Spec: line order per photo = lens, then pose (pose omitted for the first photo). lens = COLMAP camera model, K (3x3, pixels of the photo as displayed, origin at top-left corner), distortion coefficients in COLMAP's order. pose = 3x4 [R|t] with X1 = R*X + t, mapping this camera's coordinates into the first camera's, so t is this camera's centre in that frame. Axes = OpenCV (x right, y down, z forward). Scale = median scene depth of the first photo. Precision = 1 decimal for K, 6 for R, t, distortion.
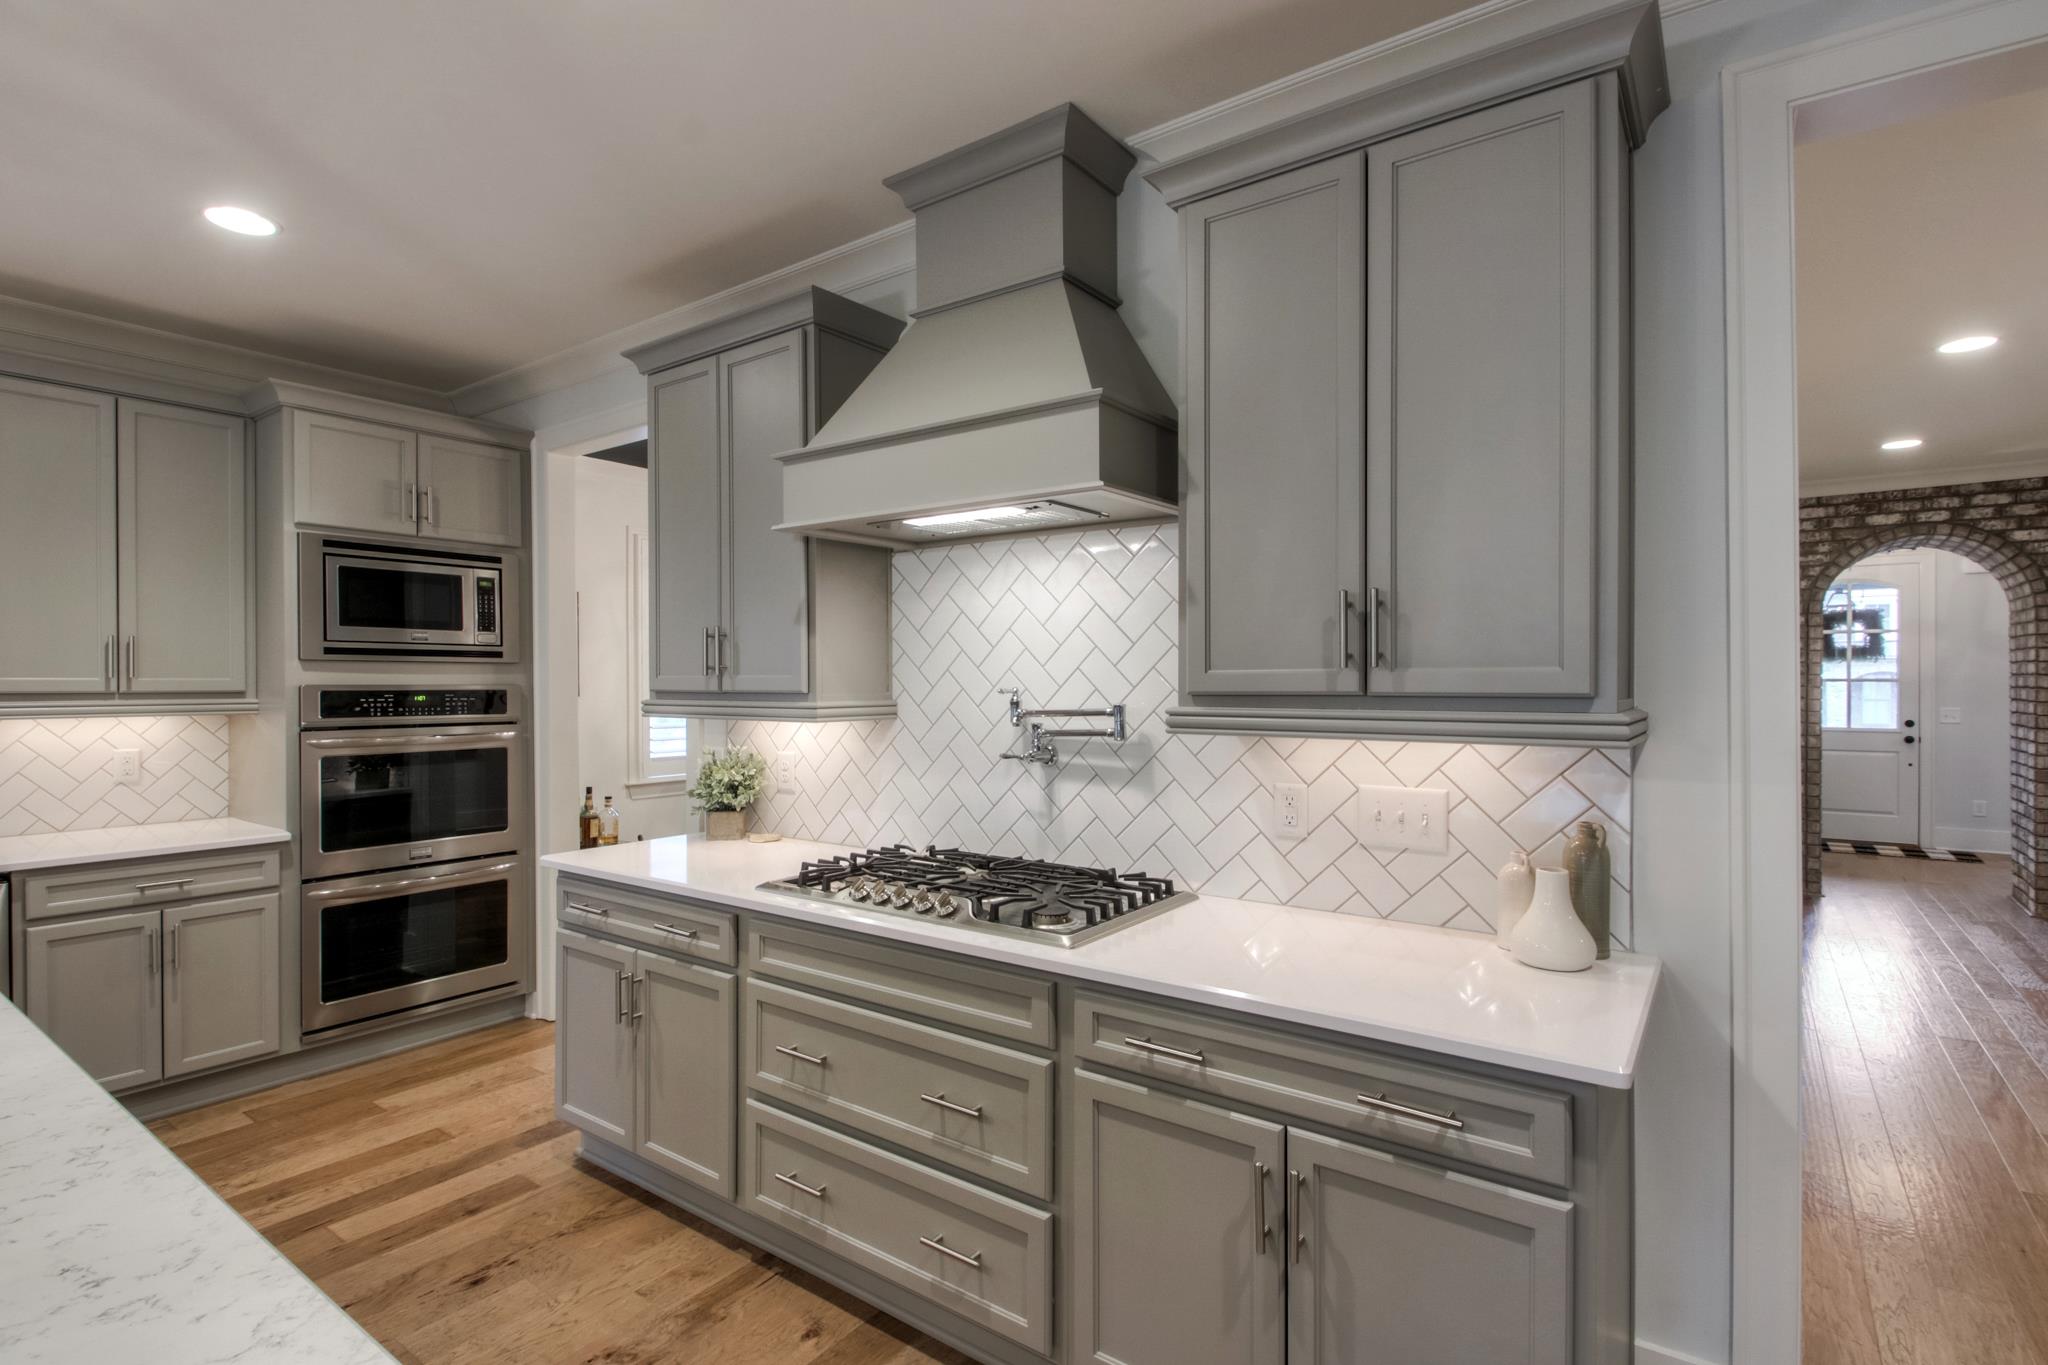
lens RADIAL K [[979.6, 0, 1015.2], [0, 979.6, 693.1], [0, 0, 1]] dist [0.000806, -0.000606]
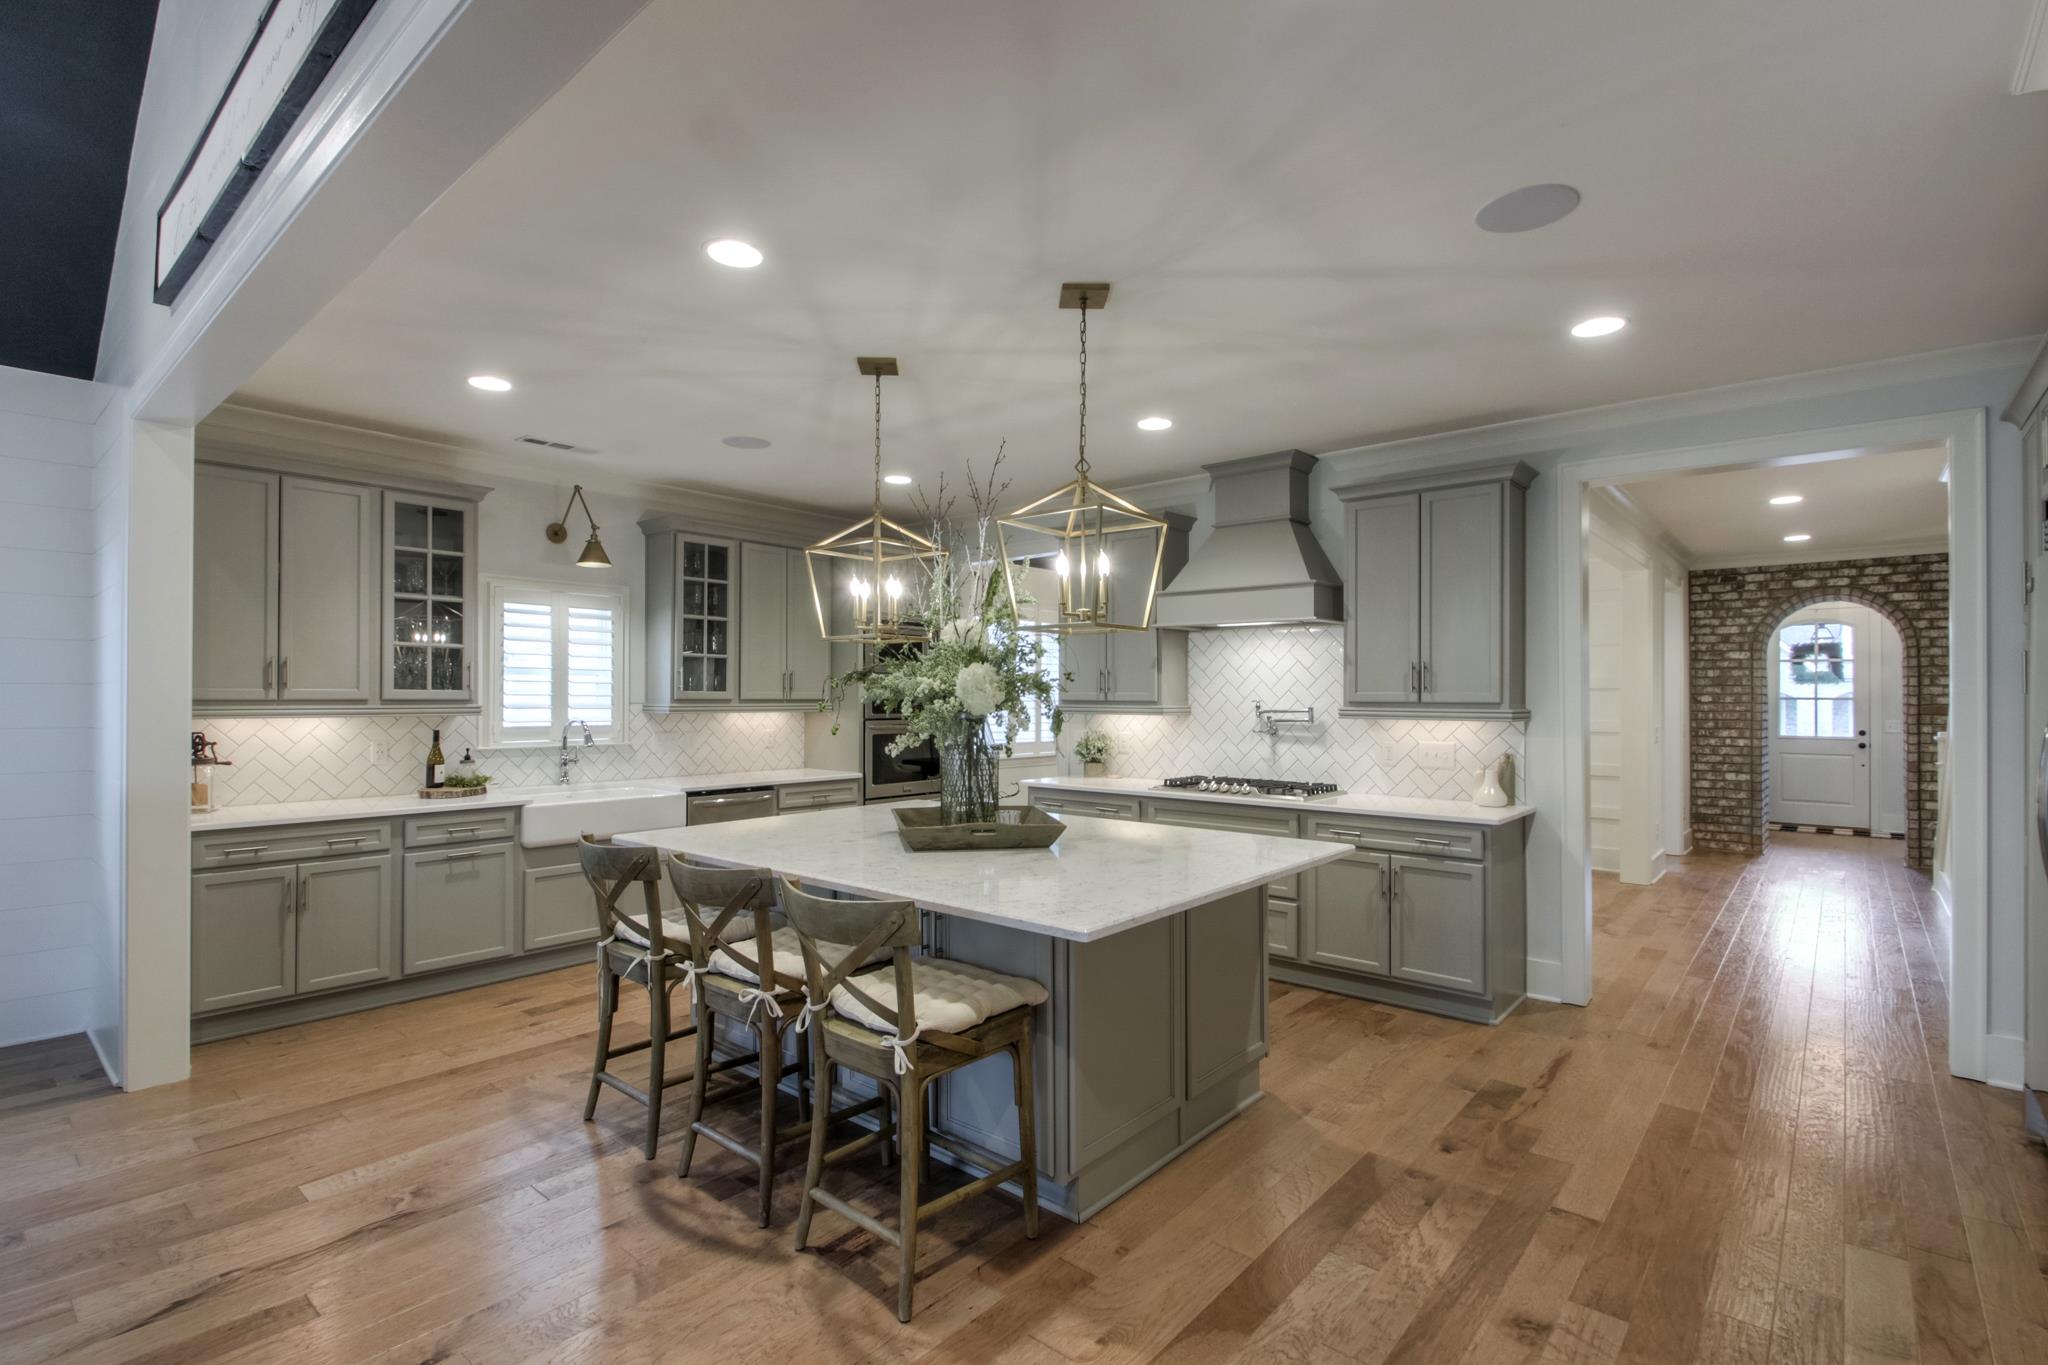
lens RADIAL K [[937.0, 0, 1106.7], [0, 937.0, 694.6], [0, 0, 1]] dist [0.002944, -0.001004]
pose [[0.999986, 0.005294, -0.000598, -0.111268], [-0.005302, 0.999899, -0.013185, 0.004340], [0.000528, 0.013188, 0.999913, -0.350848]]
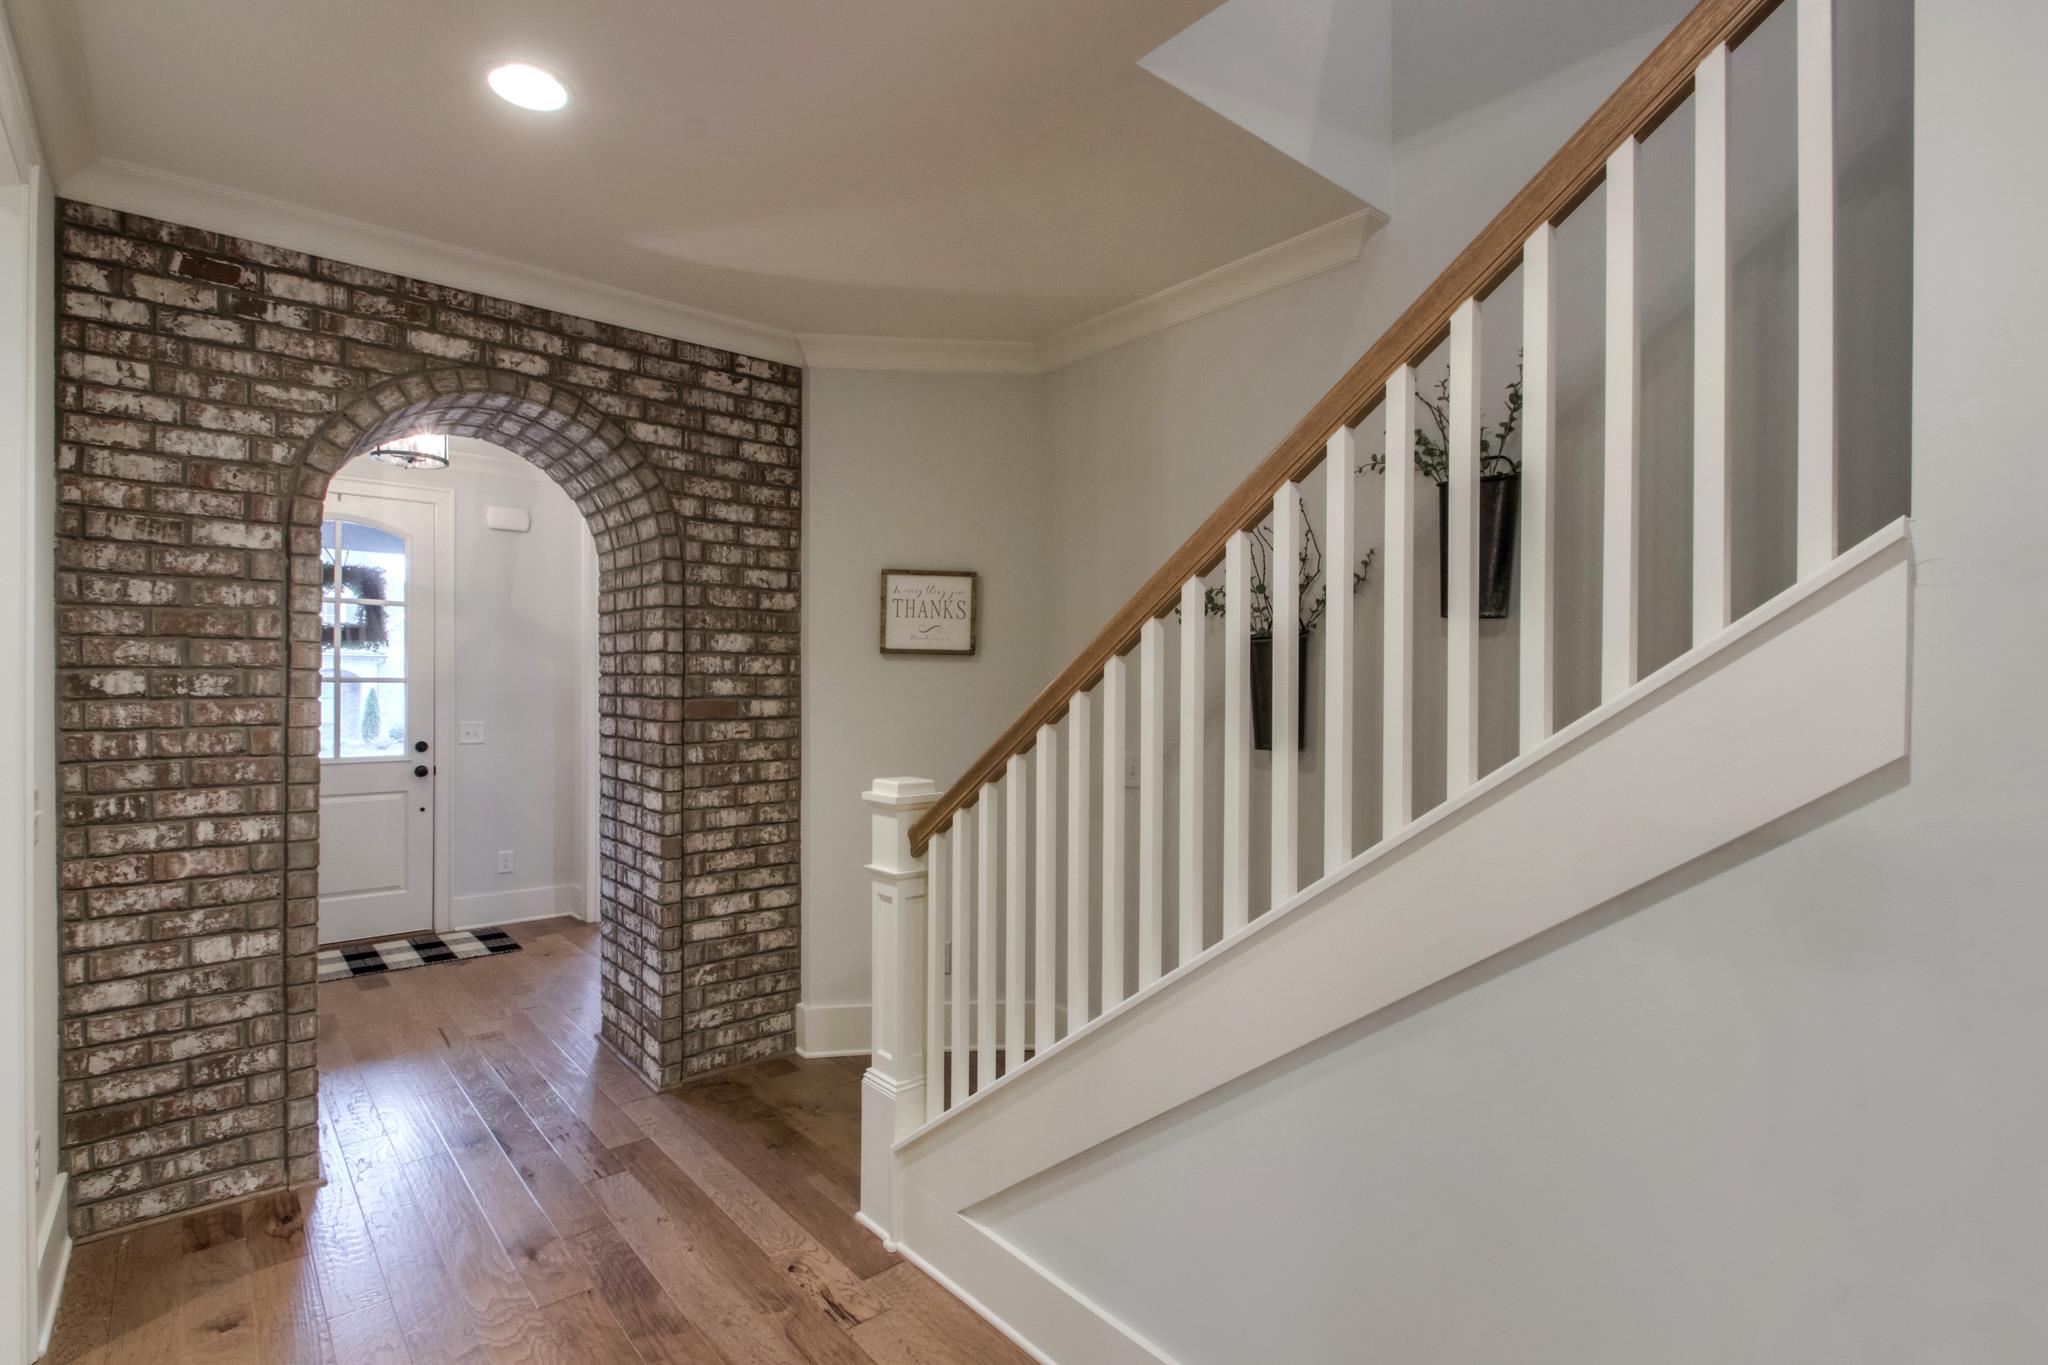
lens RADIAL K [[1143.2, 0, 1131.6], [0, 1143.2, 688.8], [0, 0, 1]] dist [0.007731, -0.015934]
pose [[0.234210, 0.000459, 0.972186, 0.444124], [0.001566, 0.999998, -0.000850, -0.009697], [-0.972185, 0.001721, 0.234208, 0.568273]]
